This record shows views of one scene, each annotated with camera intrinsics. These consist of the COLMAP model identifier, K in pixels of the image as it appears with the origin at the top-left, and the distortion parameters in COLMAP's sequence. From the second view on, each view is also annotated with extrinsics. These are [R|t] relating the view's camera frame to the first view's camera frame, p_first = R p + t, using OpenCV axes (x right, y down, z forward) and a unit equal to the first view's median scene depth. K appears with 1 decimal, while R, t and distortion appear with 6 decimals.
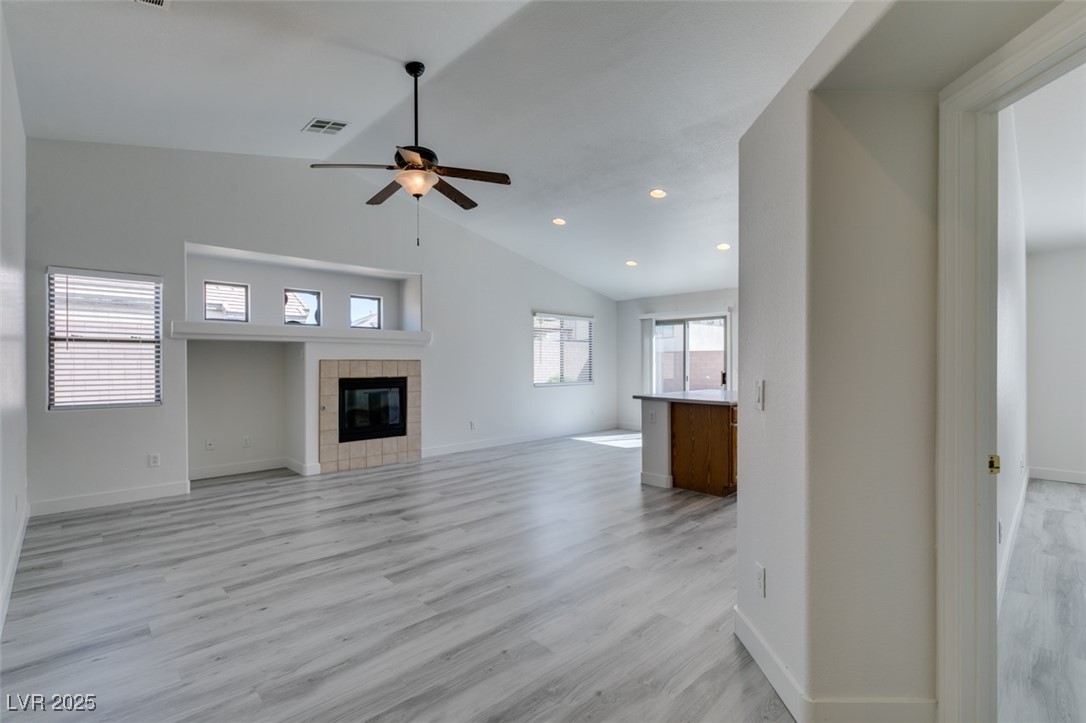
lens RADIAL K [[490.5, 0, 542.3], [0, 490.5, 365.2], [0, 0, 1]] dist [0.007435, -0.001791]
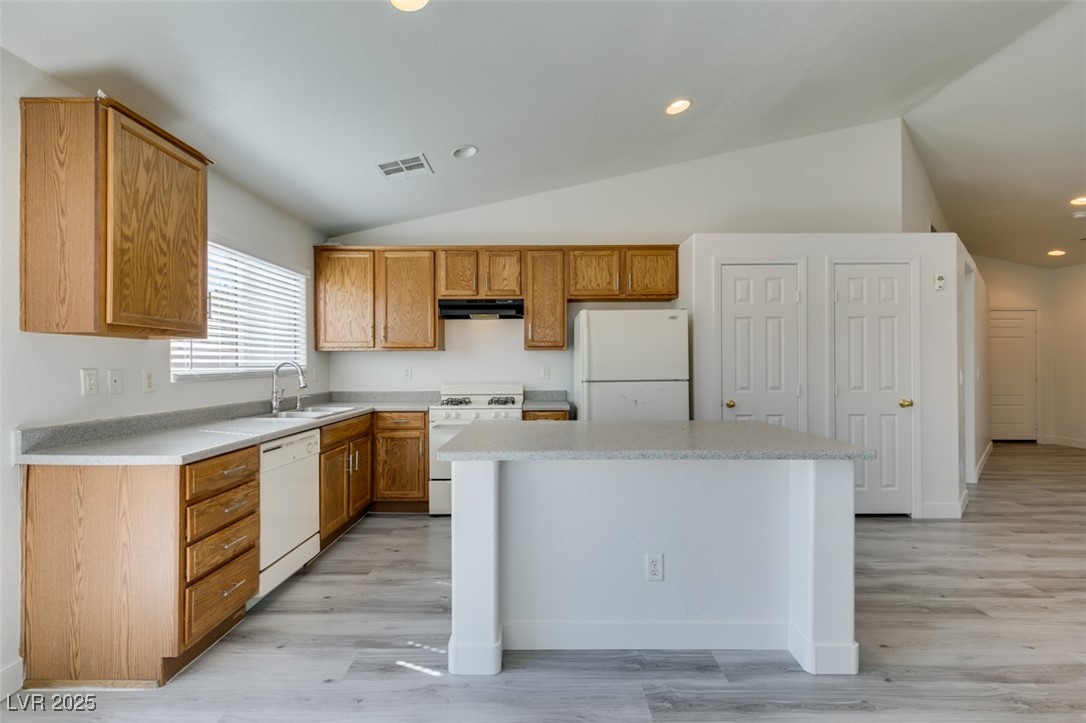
lens RADIAL K [[490.5, 0, 542.0], [0, 490.5, 361.2], [0, 0, 1]] dist [0.007435, -0.001791]
pose [[-0.716476, 0.006425, 0.697582, 0.119624], [0.005748, 0.999978, -0.003307, -0.005476], [-0.697588, 0.001640, -0.716497, 1.632018]]
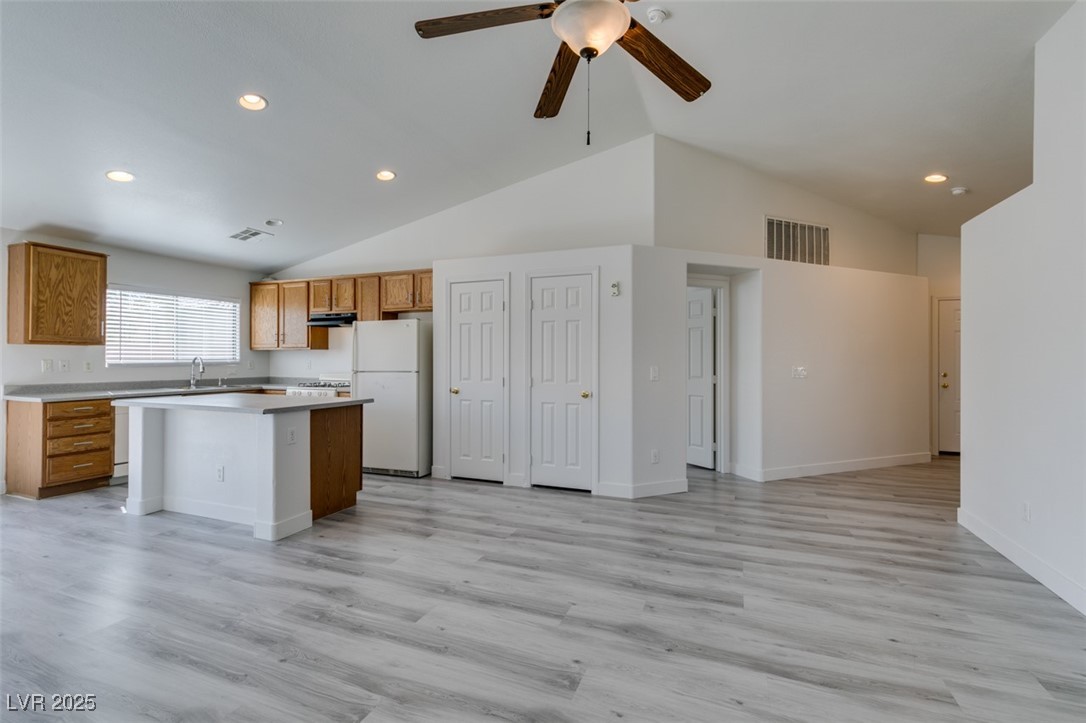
lens RADIAL K [[490.5, 0, 536.4], [0, 490.5, 357.4], [0, 0, 1]] dist [0.007435, -0.001791]
pose [[-0.404157, 0.002978, 0.914685, -0.612247], [0.000446, 0.999995, -0.003059, -0.003800], [-0.914690, -0.000828, -0.404156, 1.065067]]
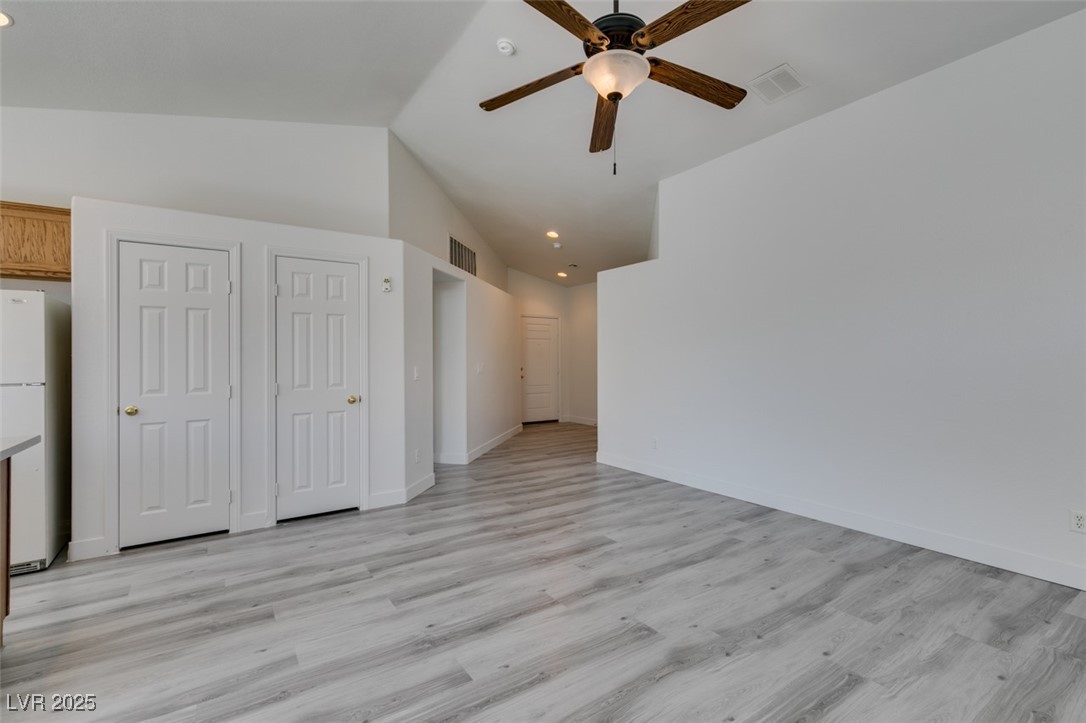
lens RADIAL K [[490.5, 0, 539.6], [0, 490.5, 353.7], [0, 0, 1]] dist [0.007435, -0.001791]
pose [[-0.983425, 0.008871, 0.181099, -0.226440], [0.007567, 0.999940, -0.007892, -0.003685], [-0.181158, -0.006391, -0.983433, 1.377078]]
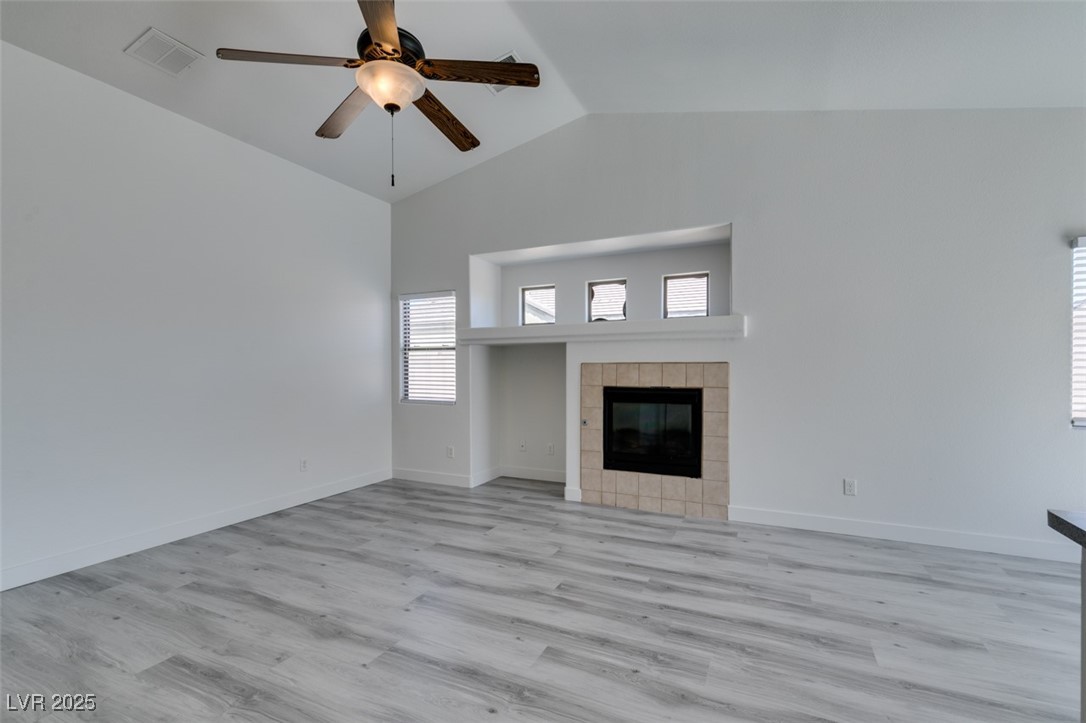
lens RADIAL K [[490.5, 0, 540.3], [0, 490.5, 375.3], [0, 0, 1]] dist [0.007435, -0.001791]
pose [[0.347046, 0.014605, -0.937735, 0.355768], [-0.001418, 0.999886, 0.015048, -0.003791], [0.937847, -0.003893, 0.347027, 0.799228]]
